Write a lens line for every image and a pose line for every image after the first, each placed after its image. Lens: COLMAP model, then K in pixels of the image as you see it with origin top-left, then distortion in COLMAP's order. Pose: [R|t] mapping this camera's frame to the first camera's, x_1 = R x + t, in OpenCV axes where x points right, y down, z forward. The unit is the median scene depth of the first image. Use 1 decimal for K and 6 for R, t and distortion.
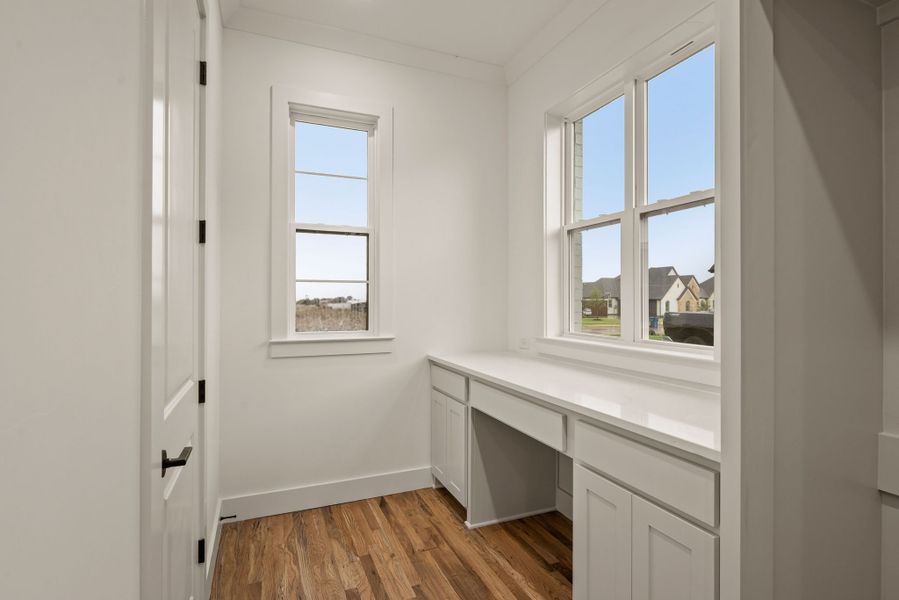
lens RADIAL K [[441.3, 0, 446.5], [0, 441.3, 301.0], [0, 0, 1]] dist [-0.003410, 0.000254]
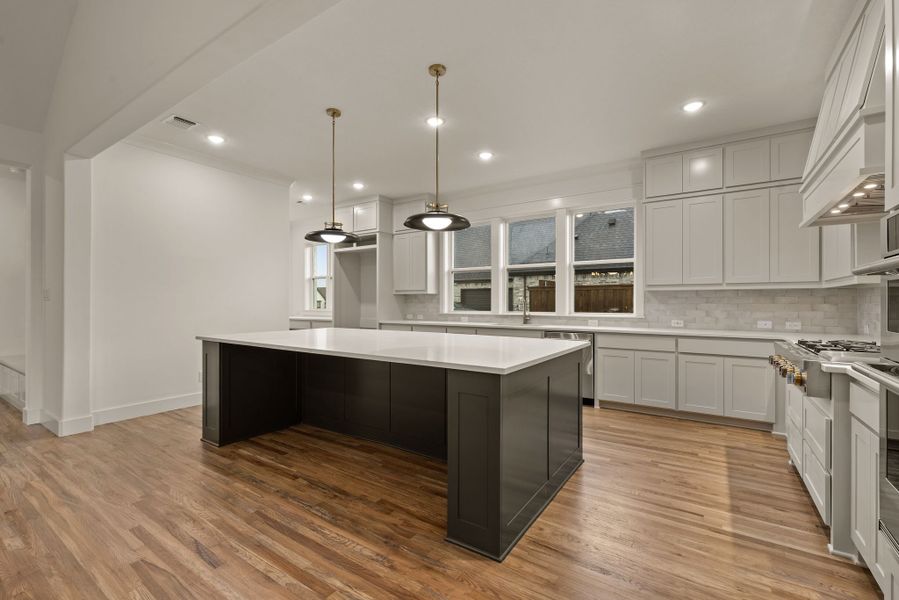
lens RADIAL K [[385.9, 0, 455.6], [0, 385.9, 303.6], [0, 0, 1]] dist [-0.002000, 0.000309]
pose [[0.826283, -0.004245, 0.563240, -0.901832], [-0.001537, 0.999951, 0.009791, 0.009394], [-0.563254, -0.008956, 0.826235, -3.849301]]
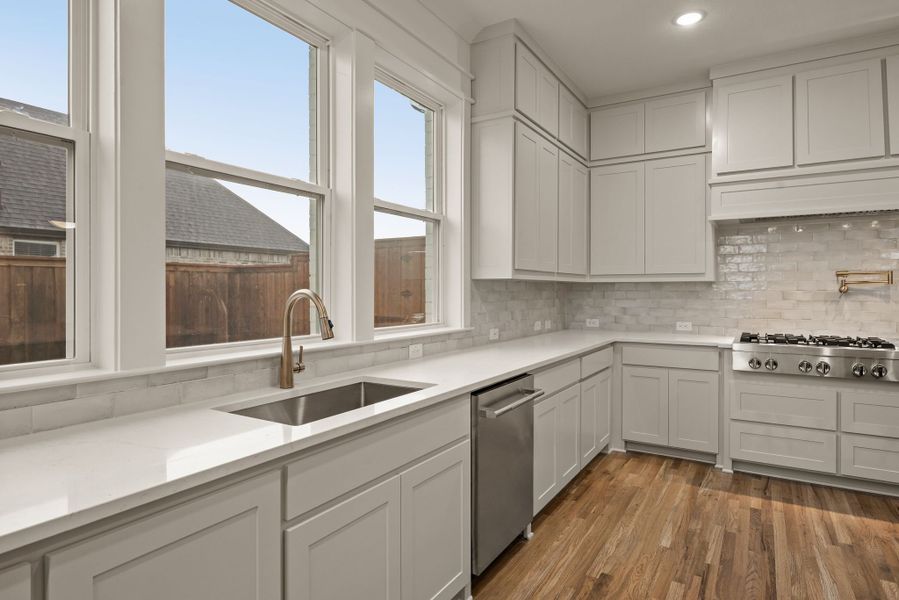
lens RADIAL K [[503.9, 0, 448.5], [0, 503.9, 293.9], [0, 0, 1]] dist [-0.002559, 0.001485]
pose [[-0.577199, -0.007173, 0.816572, 0.389402], [-0.004800, 0.999974, 0.005391, -0.011805], [-0.816589, -0.000808, -0.577219, -0.817899]]
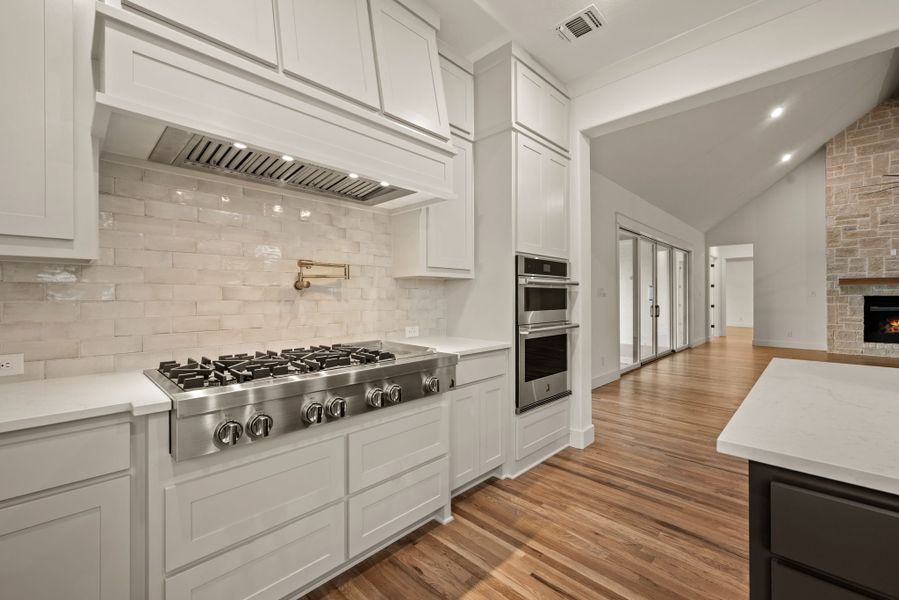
lens RADIAL K [[369.8, 0, 450.6], [0, 369.8, 297.2], [0, 0, 1]] dist [0.000665, 0.000060]
pose [[-0.918535, -0.000887, -0.395338, 1.299397], [0.001089, 0.999988, -0.004773, 0.022232], [0.395337, -0.004814, -0.918523, -2.301715]]
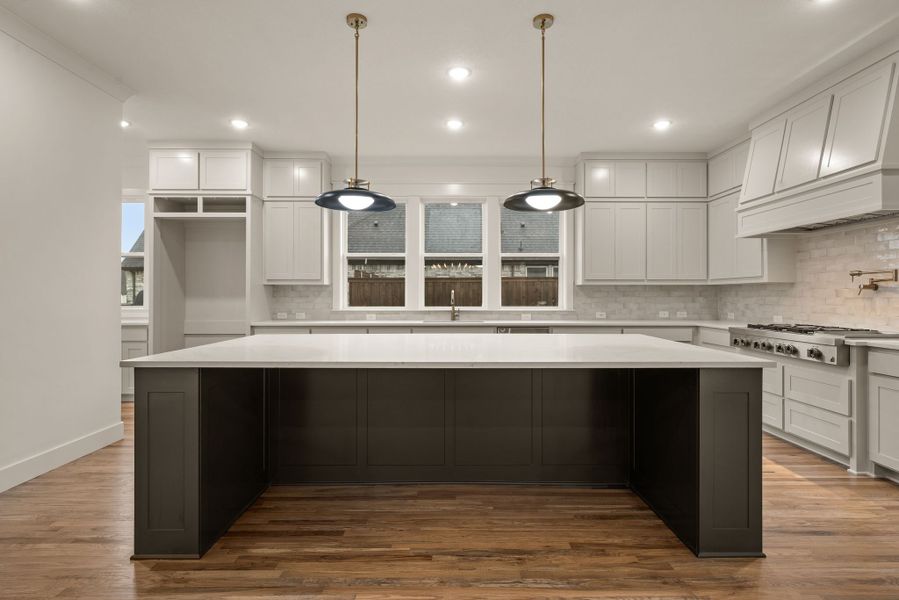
lens RADIAL K [[441.3, 0, 449.9], [0, 441.3, 293.7], [0, 0, 1]] dist [-0.003410, 0.000254]
pose [[0.379847, 0.003000, 0.925044, -1.725613], [-0.004398, 0.999989, -0.001437, 0.018430], [-0.925039, -0.003523, 0.379856, -2.588020]]
